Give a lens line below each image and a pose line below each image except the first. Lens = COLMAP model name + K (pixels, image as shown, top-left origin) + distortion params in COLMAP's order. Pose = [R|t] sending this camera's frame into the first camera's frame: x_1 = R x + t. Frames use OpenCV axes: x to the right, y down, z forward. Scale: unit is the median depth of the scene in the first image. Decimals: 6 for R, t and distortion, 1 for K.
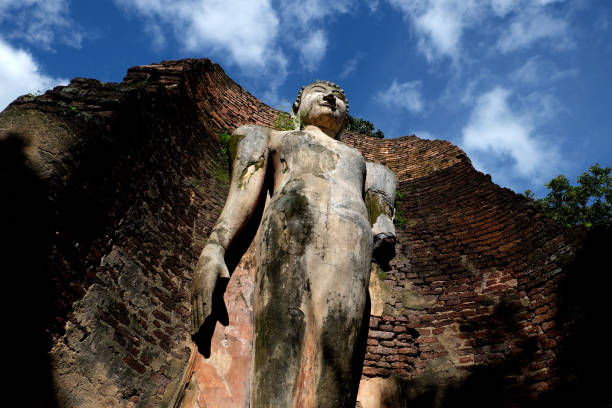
lens RADIAL K [[477.4, 0, 308.7], [0, 477.4, 200.8], [0, 0, 1]] dist [-0.050811, 0.047218]
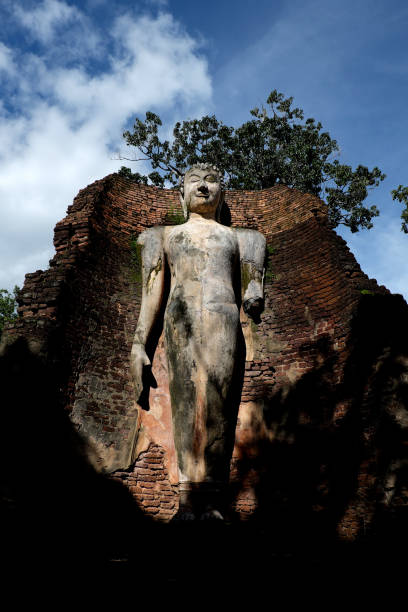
lens RADIAL K [[477.4, 0, 202.6], [0, 477.4, 303.8], [0, 0, 1]] dist [-0.050811, 0.047218]
pose [[0.956473, -0.172167, -0.235621, 0.409768], [0.246164, 0.909640, 0.334601, -0.506046], [0.156723, -0.378038, 0.912428, -0.394729]]
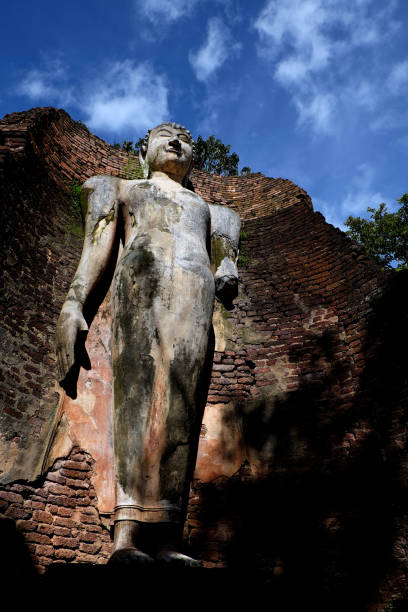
lens RADIAL K [[477.4, 0, 207.4], [0, 477.4, 305.7], [0, 0, 1]] dist [-0.050811, 0.047218]
pose [[0.997247, -0.050546, 0.054248, 0.056601], [0.038445, 0.978090, 0.204604, -0.110847], [-0.063401, -0.201955, 0.977341, -0.119440]]
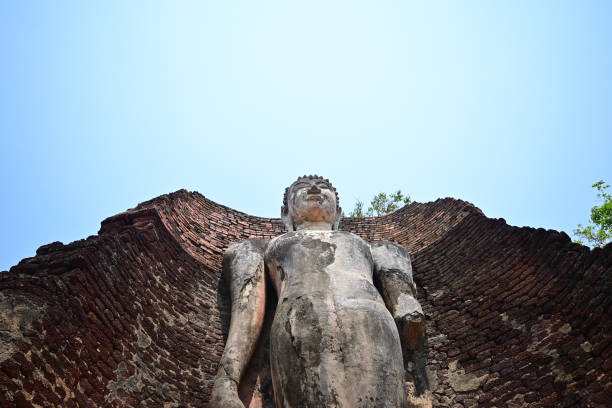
lens RADIAL K [[501.2, 0, 307.7], [0, 501.2, 198.6], [0, 0, 1]] dist [-0.010557, -0.002447]
pose [[0.957315, -0.288093, -0.023458, 0.070824], [0.276457, 0.936291, -0.216636, 0.018967], [0.084375, 0.200904, 0.975971, 0.026445]]
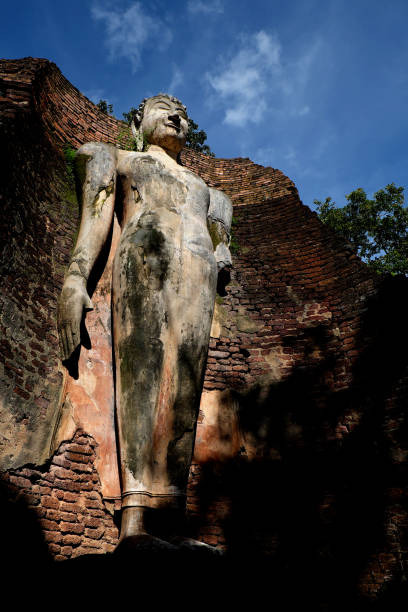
lens RADIAL K [[477.4, 0, 206.2], [0, 477.4, 306.3], [0, 0, 1]] dist [-0.050811, 0.047218]
pose [[0.975616, 0.024603, 0.218100, -0.139493], [-0.081076, 0.963813, 0.253950, -0.131125], [-0.203959, -0.265440, 0.942307, -0.078404]]
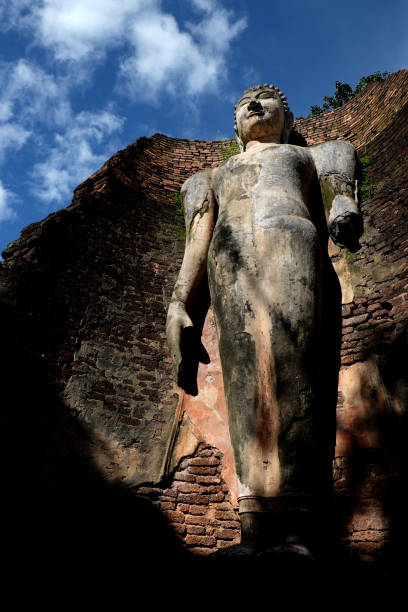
lens RADIAL K [[477.4, 0, 199.4], [0, 477.4, 304.6], [0, 0, 1]] dist [-0.050811, 0.047218]
pose [[0.791425, -0.368383, -0.487792, 0.386482], [0.446519, 0.893389, 0.049768, 0.063734], [0.417454, -0.257196, 0.871540, 0.030092]]
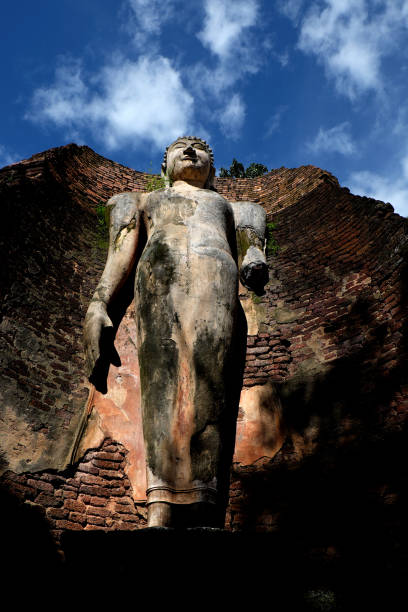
lens RADIAL K [[477.4, 0, 205.2], [0, 477.4, 306.7], [0, 0, 1]] dist [-0.050811, 0.047218]
pose [[0.971620, -0.205060, -0.117918, 0.186295], [0.214957, 0.973479, 0.078313, 0.066626], [0.098732, -0.101438, 0.989931, -0.118977]]
